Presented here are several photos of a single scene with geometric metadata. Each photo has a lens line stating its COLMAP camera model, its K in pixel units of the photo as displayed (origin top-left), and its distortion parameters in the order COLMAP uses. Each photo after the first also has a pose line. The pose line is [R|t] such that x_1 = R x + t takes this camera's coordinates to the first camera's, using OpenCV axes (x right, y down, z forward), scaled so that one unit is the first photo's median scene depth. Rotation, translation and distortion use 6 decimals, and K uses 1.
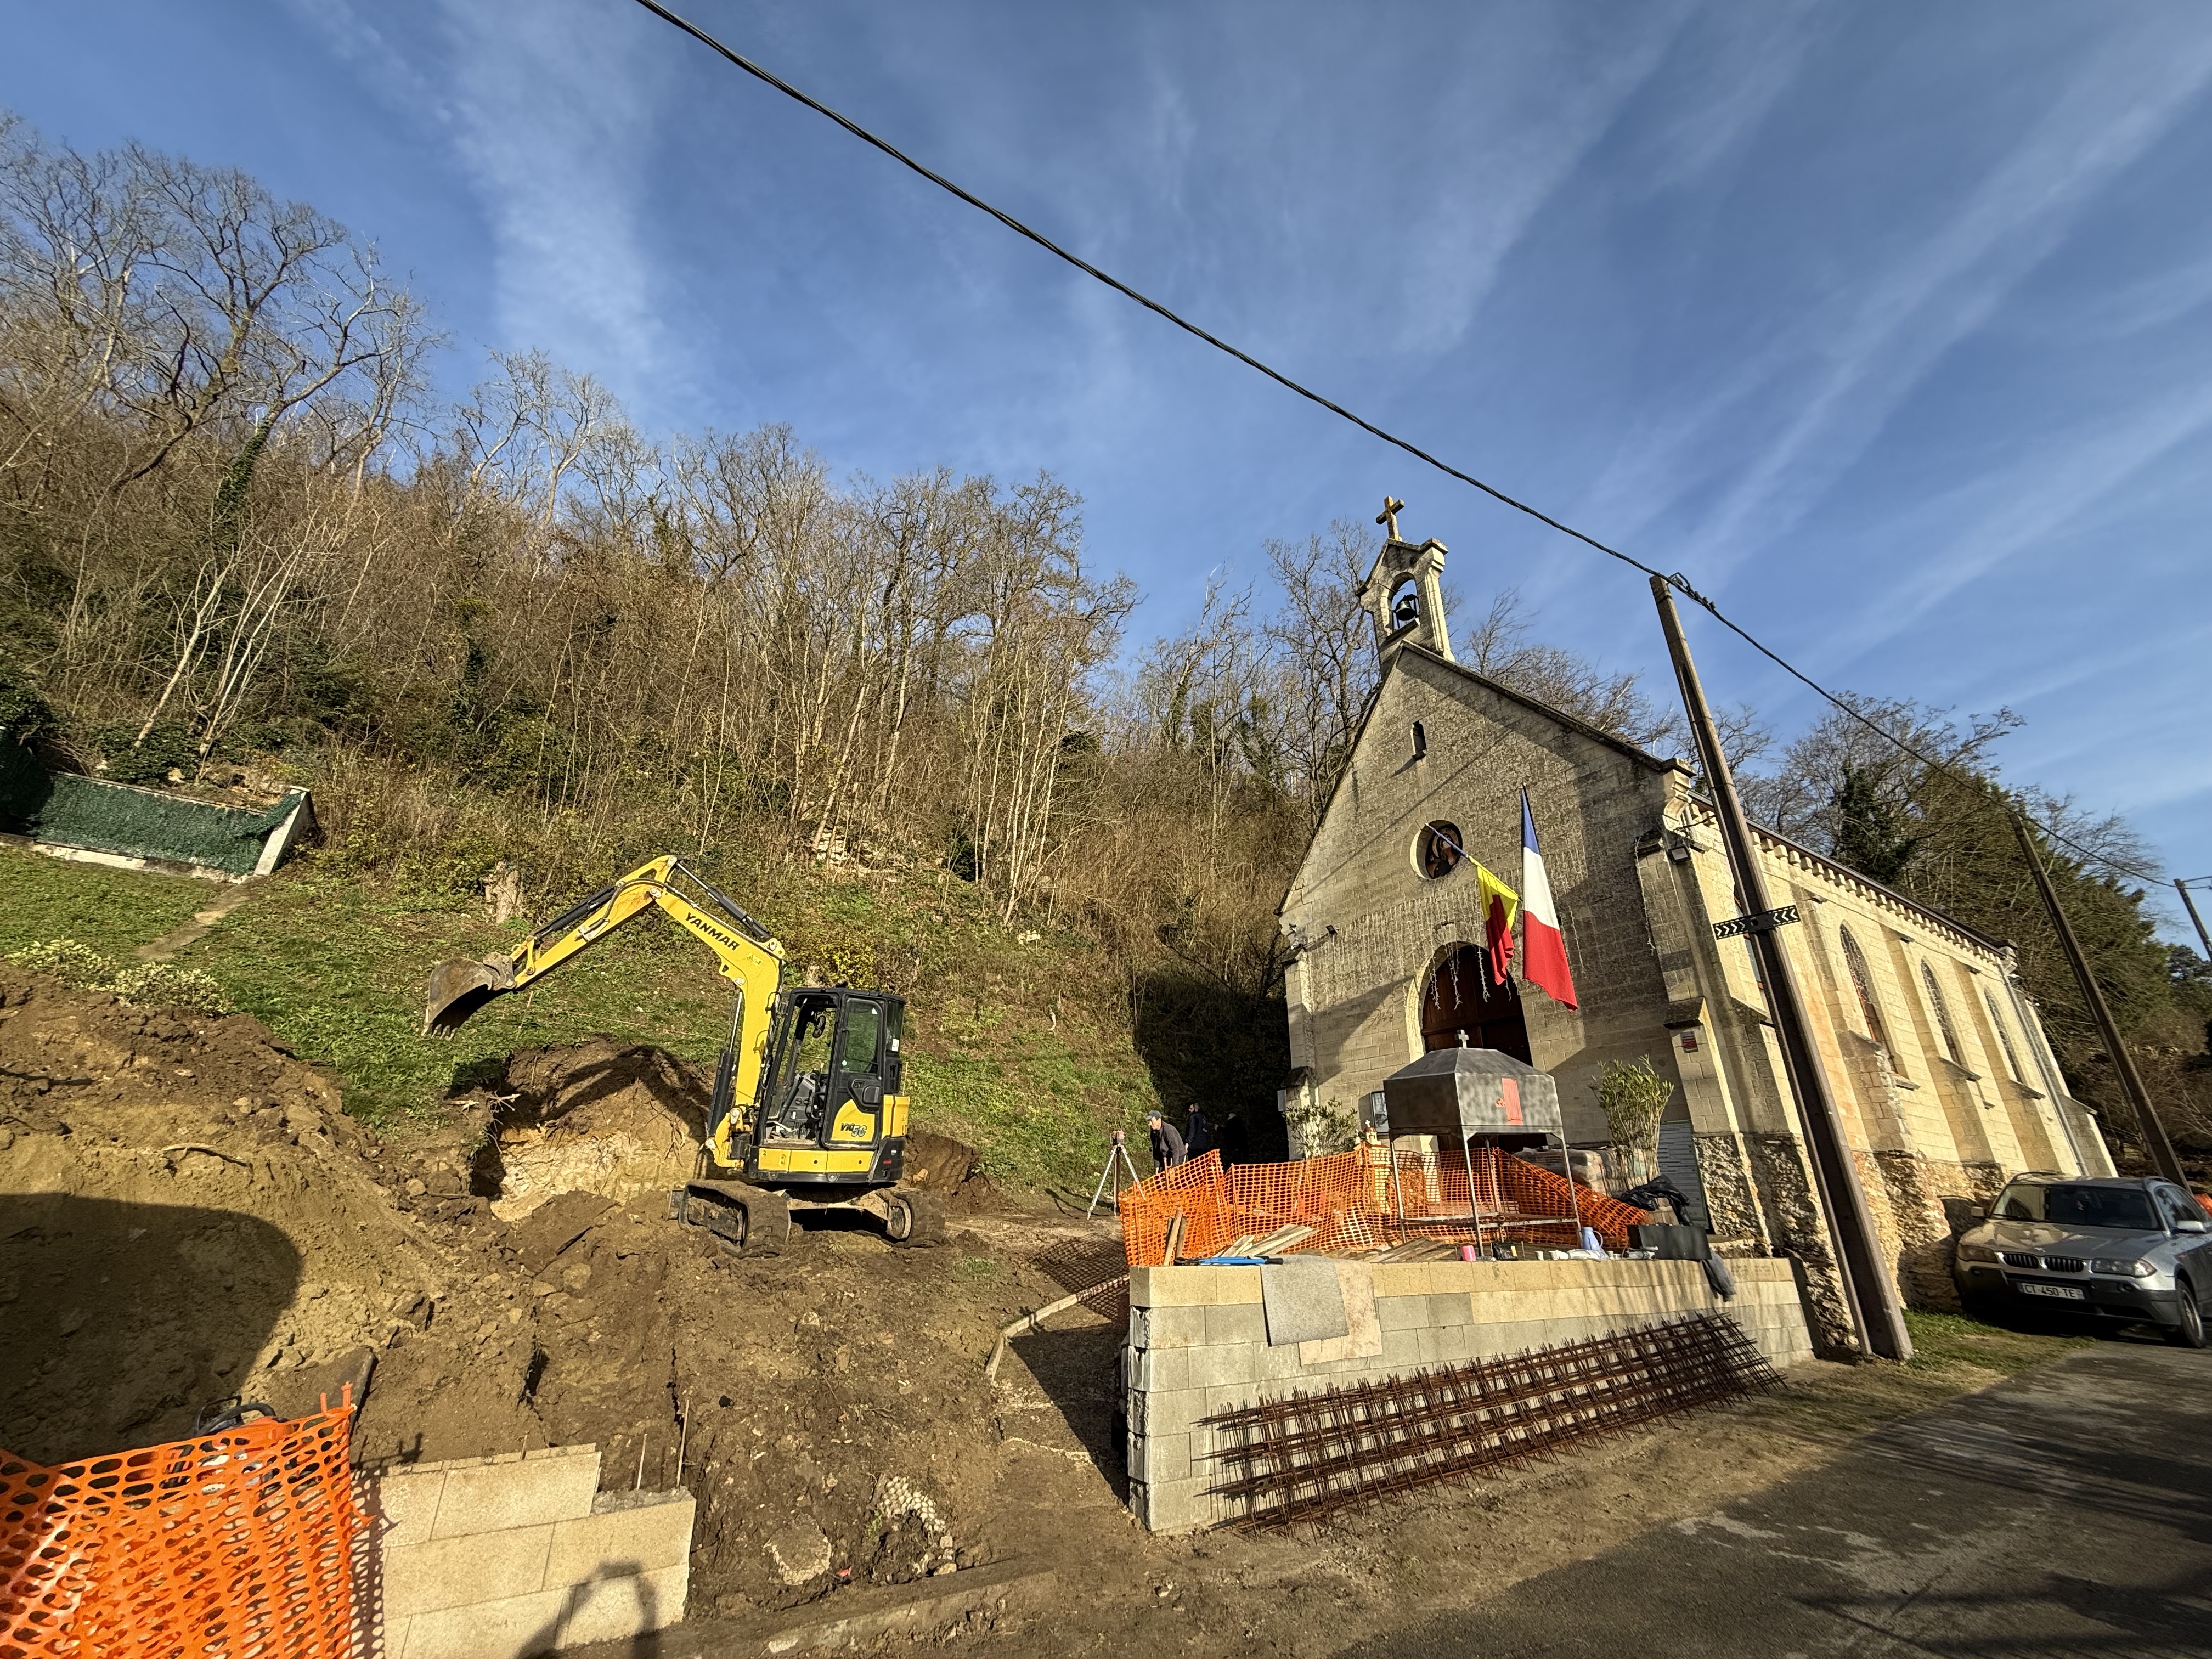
lens RADIAL K [[879.1, 0, 1106.0], [0, 879.1, 829.5], [0, 0, 1]] dist [-0.002944, -0.000155]
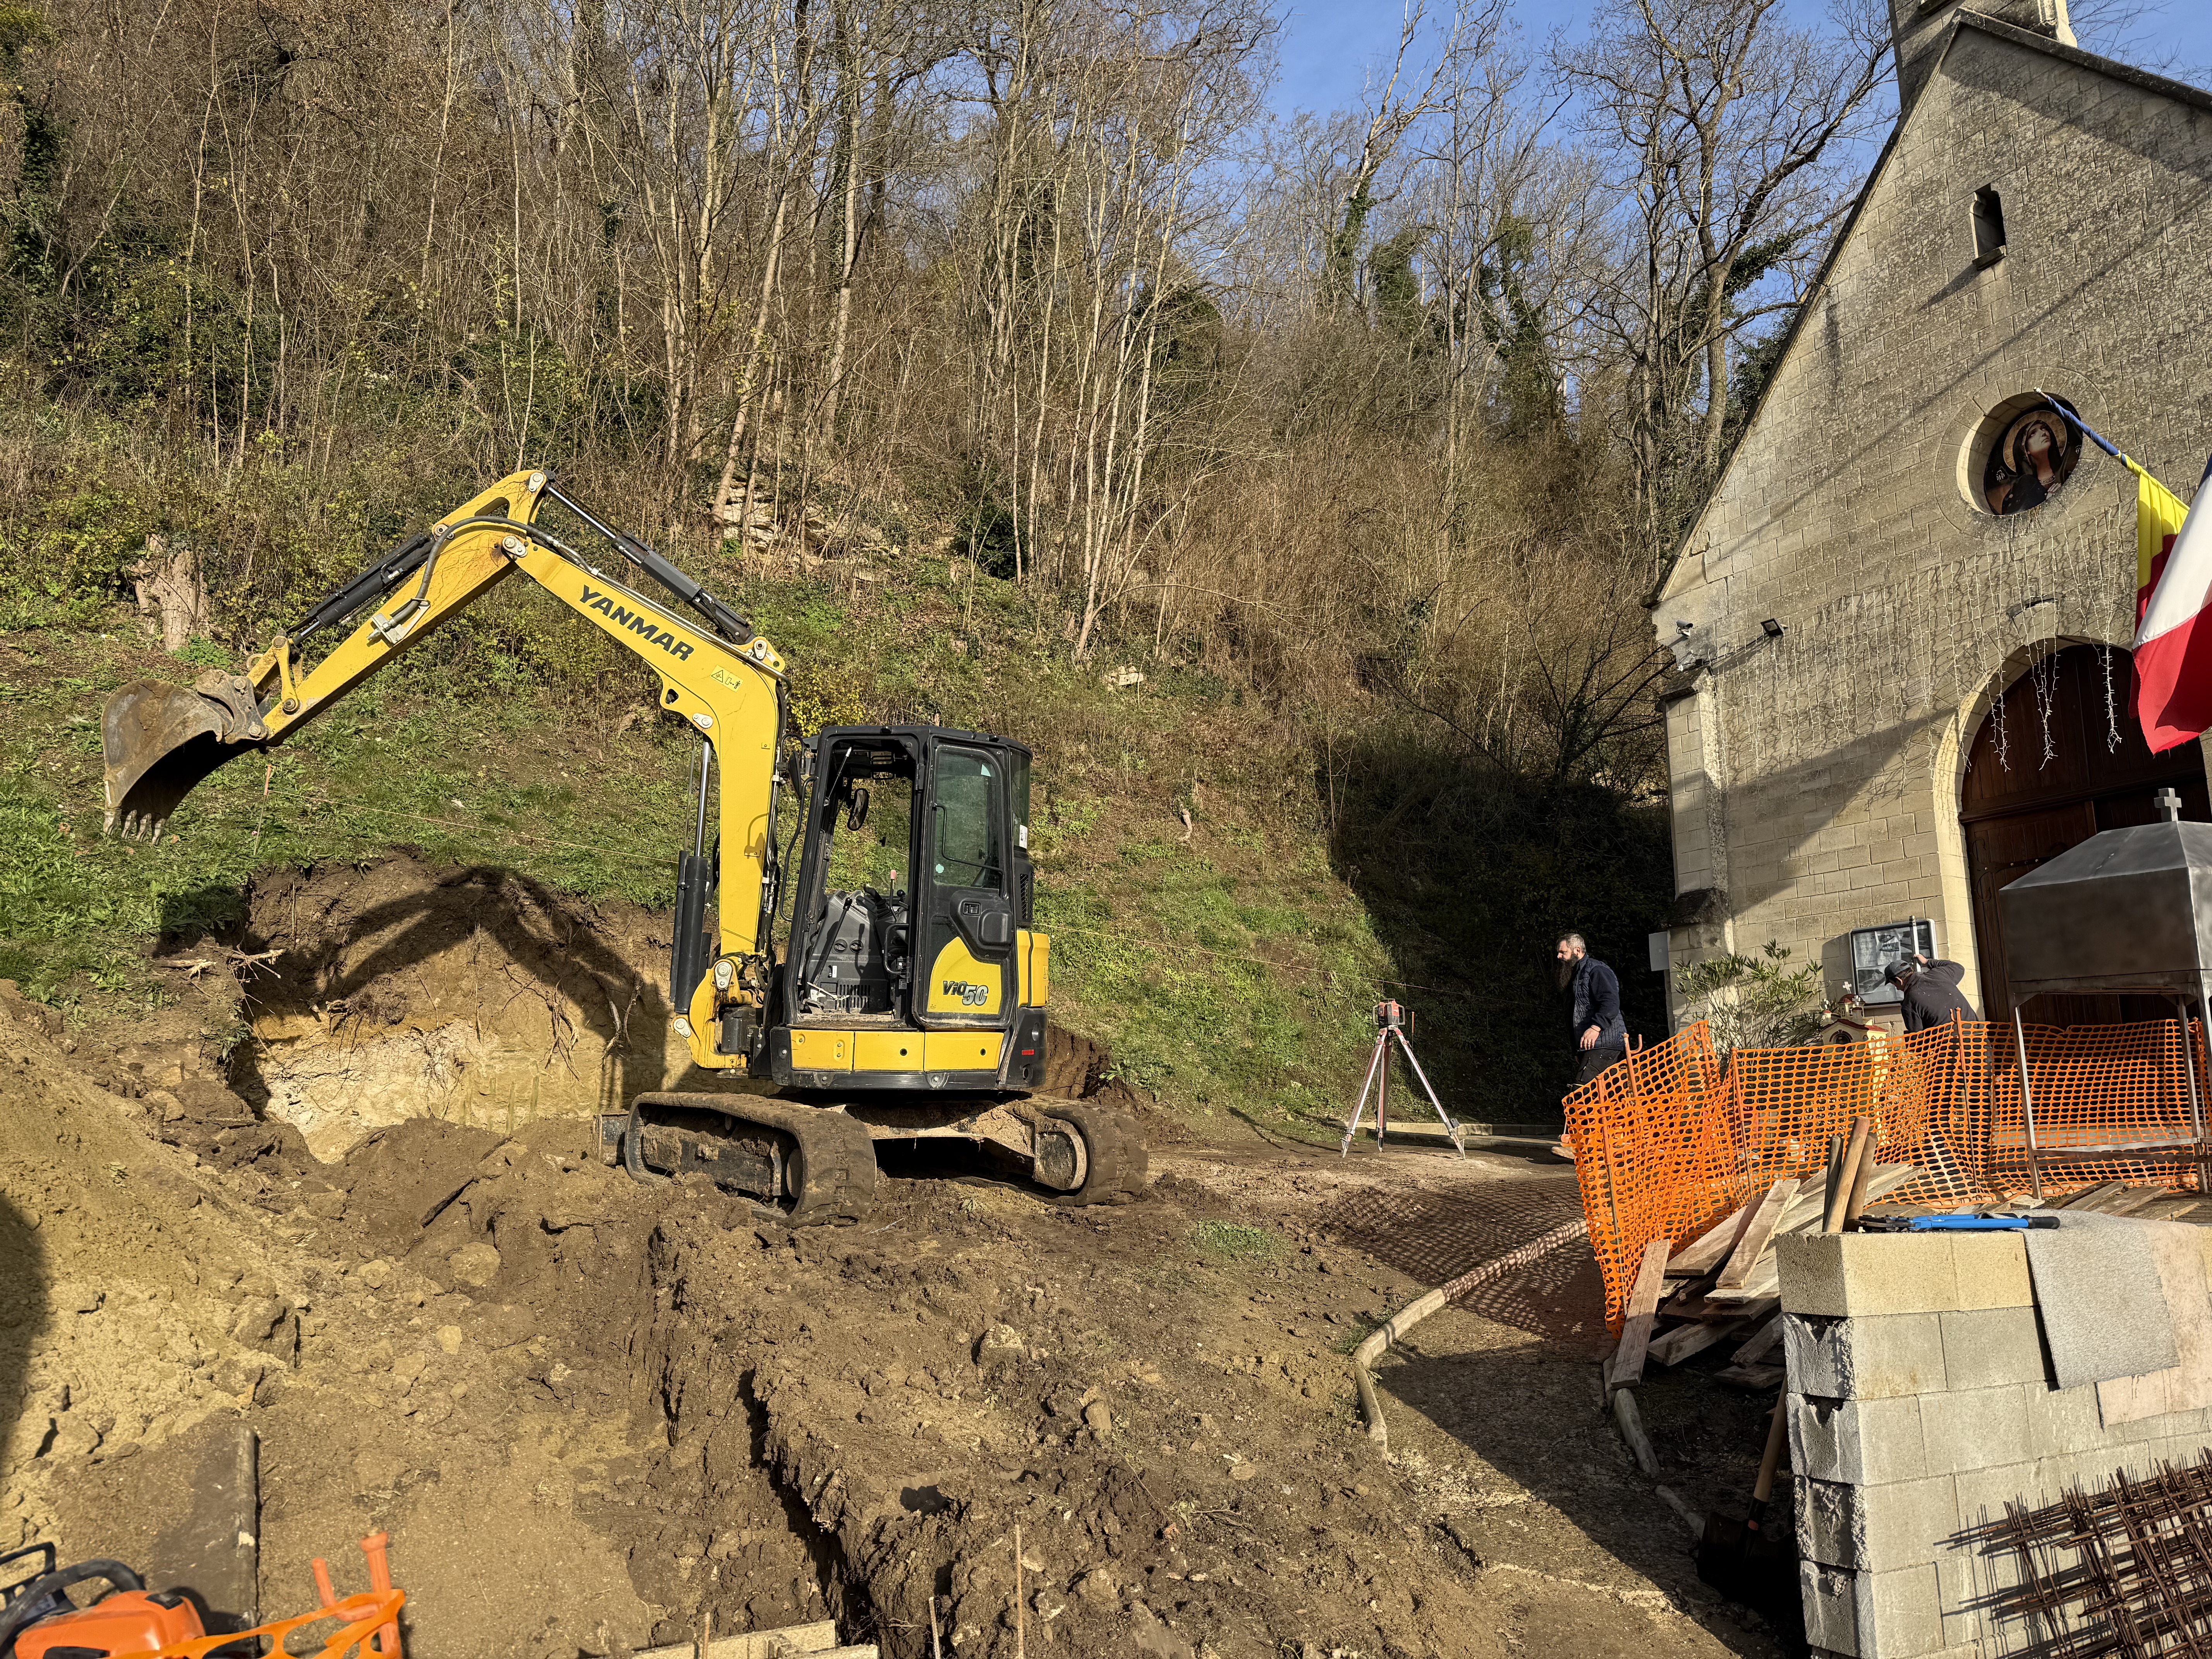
lens RADIAL K [[1579.7, 0, 1162.5], [0, 1579.7, 827.5], [0, 0, 1]] dist [0.080053, -0.101566]
pose [[0.999229, -0.016682, -0.035545, -0.086011], [0.023634, 0.978435, 0.205199, 0.036568], [0.031356, -0.205881, 0.978075, 0.071185]]
